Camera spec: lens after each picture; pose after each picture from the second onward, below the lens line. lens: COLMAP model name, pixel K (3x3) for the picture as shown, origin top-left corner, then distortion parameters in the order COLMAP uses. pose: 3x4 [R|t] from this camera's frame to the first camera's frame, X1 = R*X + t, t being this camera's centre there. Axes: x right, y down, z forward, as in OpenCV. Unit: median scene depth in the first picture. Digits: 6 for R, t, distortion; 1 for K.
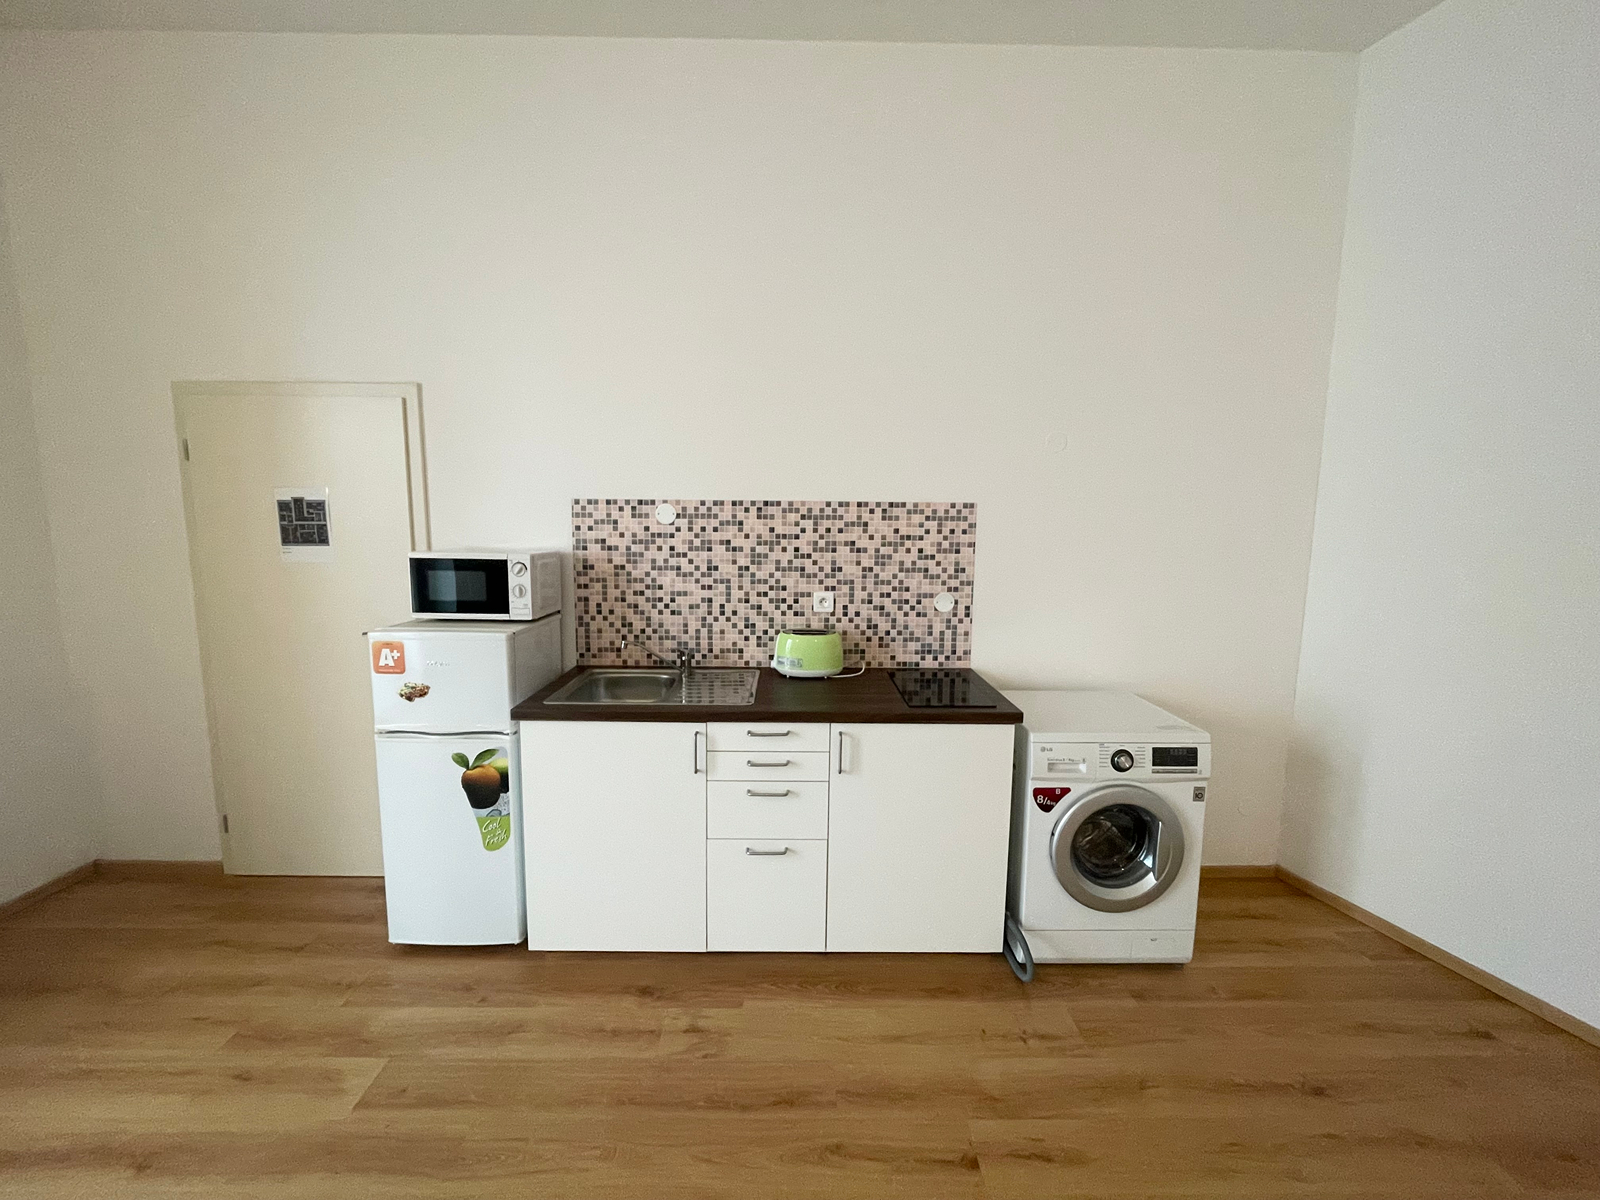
lens RADIAL K [[644.2, 0, 803.3], [0, 644.2, 599.0], [0, 0, 1]] dist [-0.003201, -0.000783]
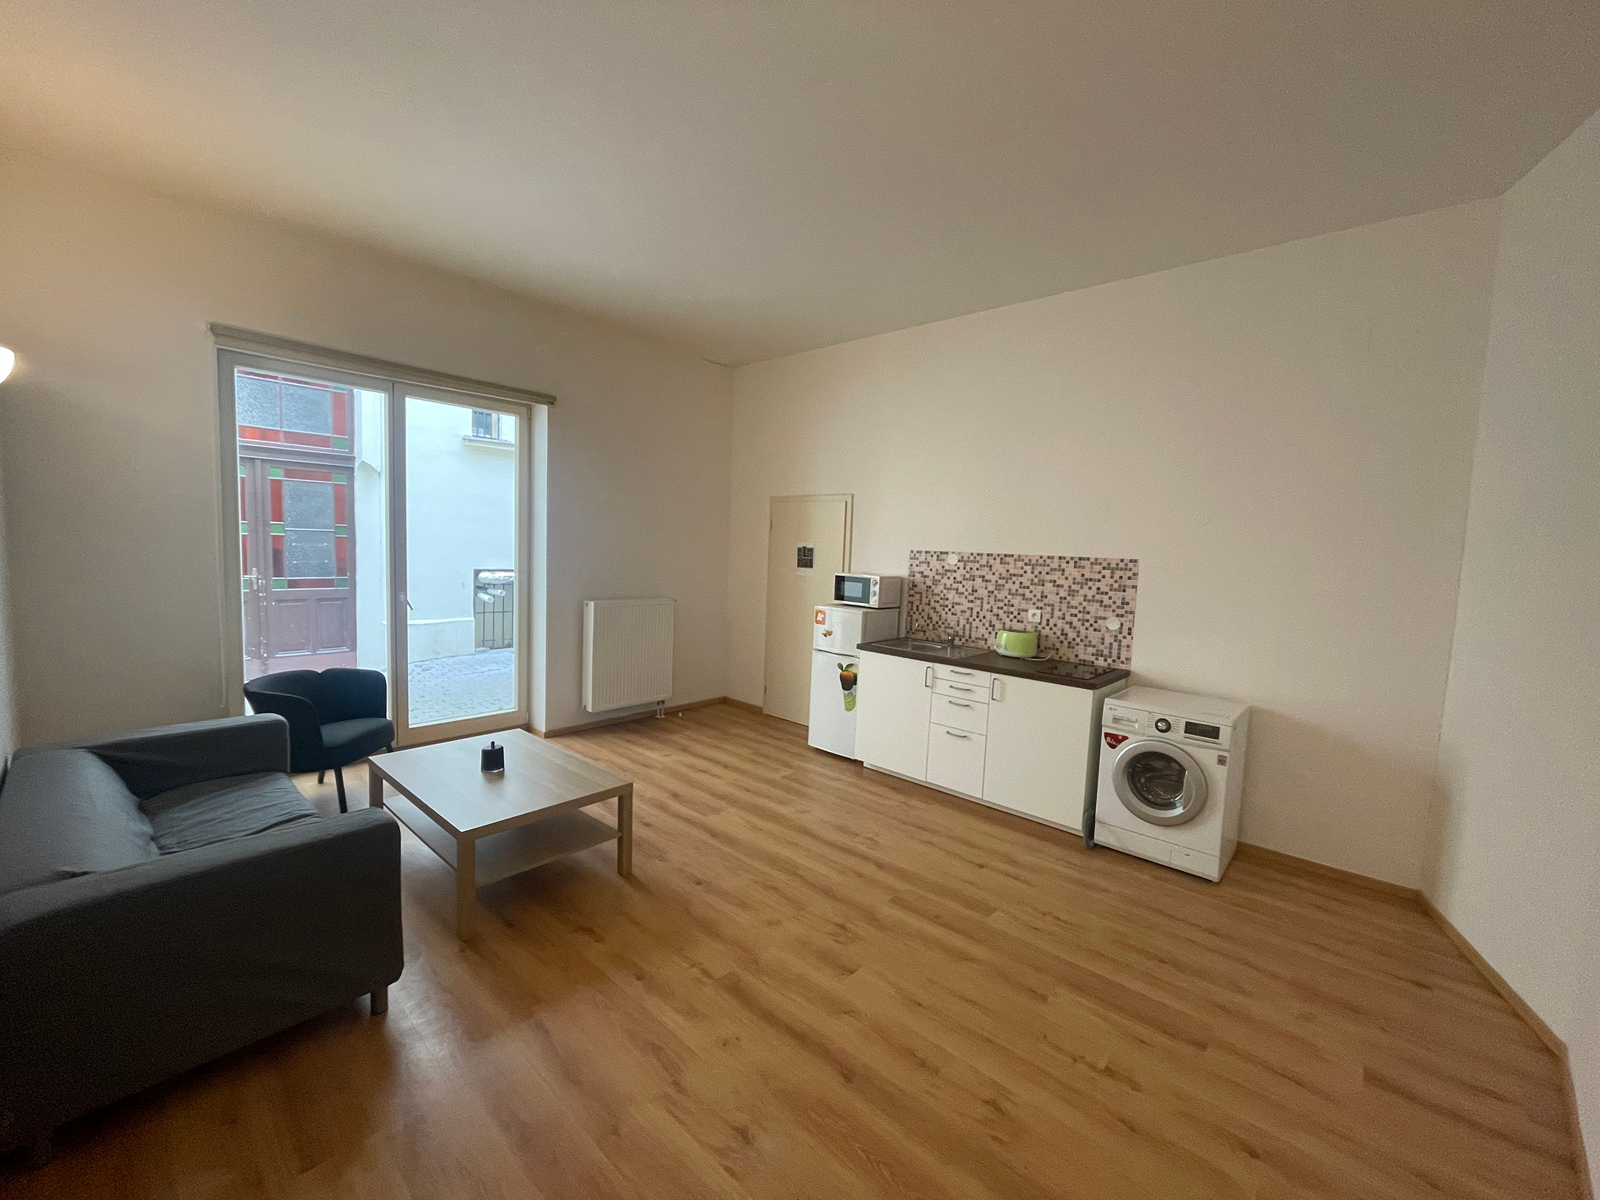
lens RADIAL K [[644.2, 0, 803.3], [0, 644.2, 599.0], [0, 0, 1]] dist [-0.003201, -0.000783]
pose [[0.736940, 0.075997, -0.671672, 0.709997], [-0.115852, 0.993157, -0.014738, 0.055689], [0.665956, 0.088676, 0.740702, -0.629541]]
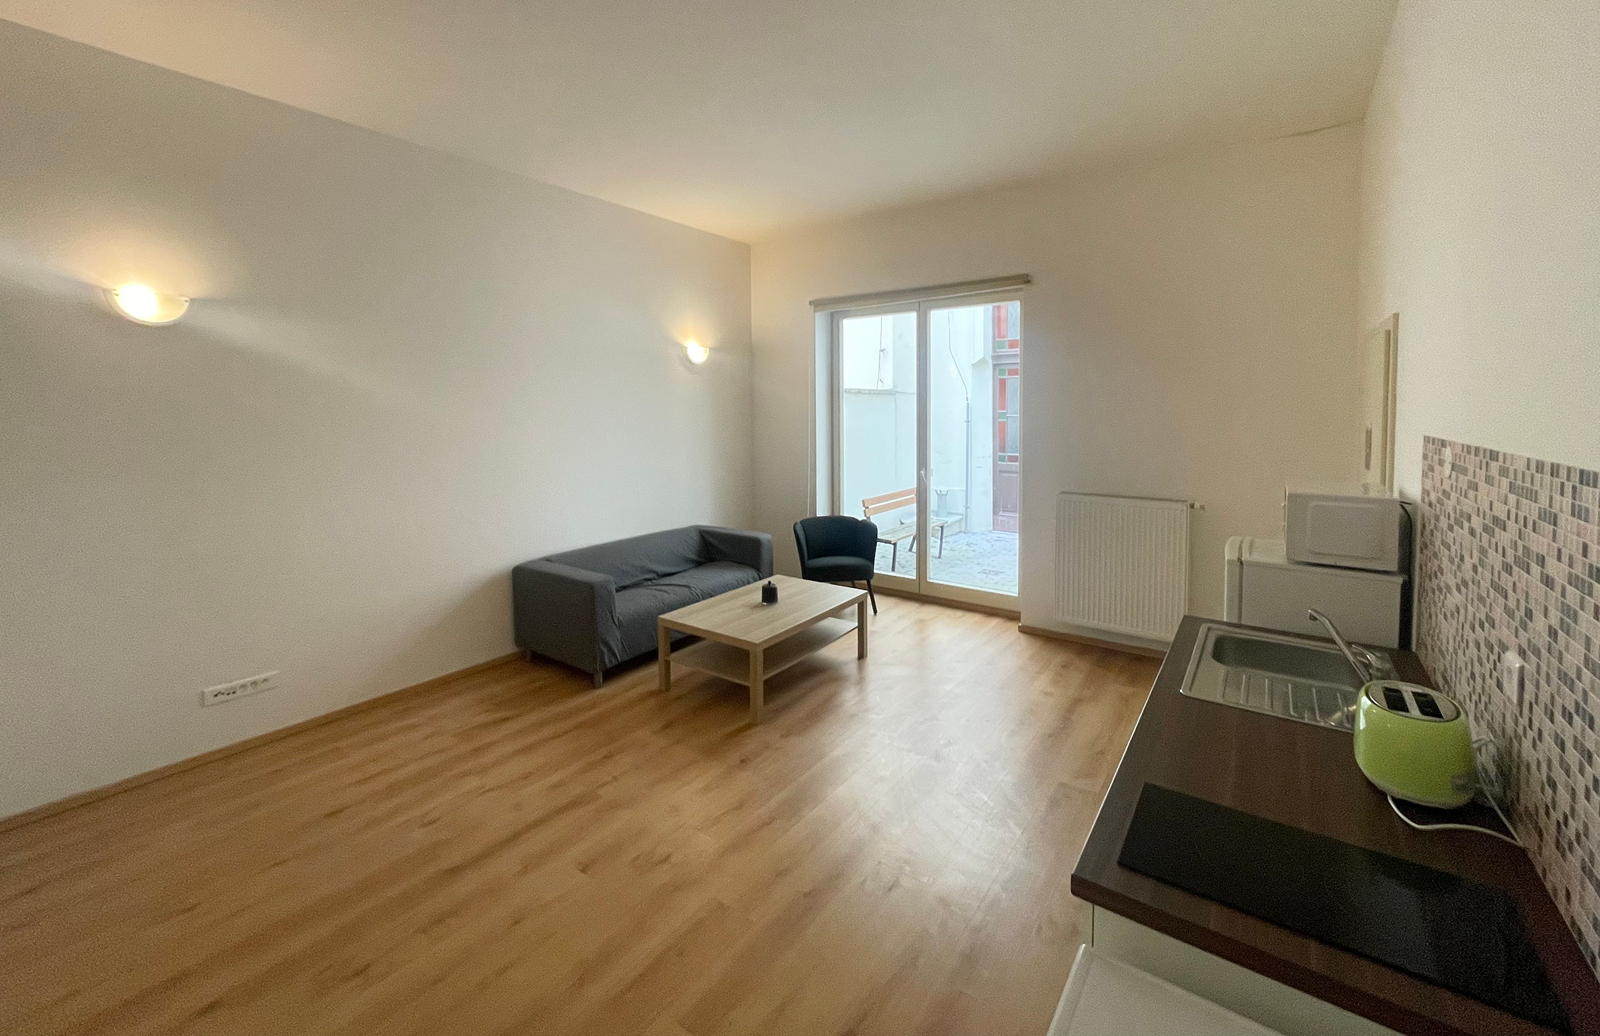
lens RADIAL K [[645.0, 0, 801.1], [0, 645.0, 438.6], [0, 0, 1]] dist [-0.001268, -0.000137]
pose [[-0.610717, 0.036839, -0.790991, 0.686581], [-0.091831, 0.988882, 0.116958, -0.171046], [0.786506, 0.144066, -0.600544, 0.869756]]
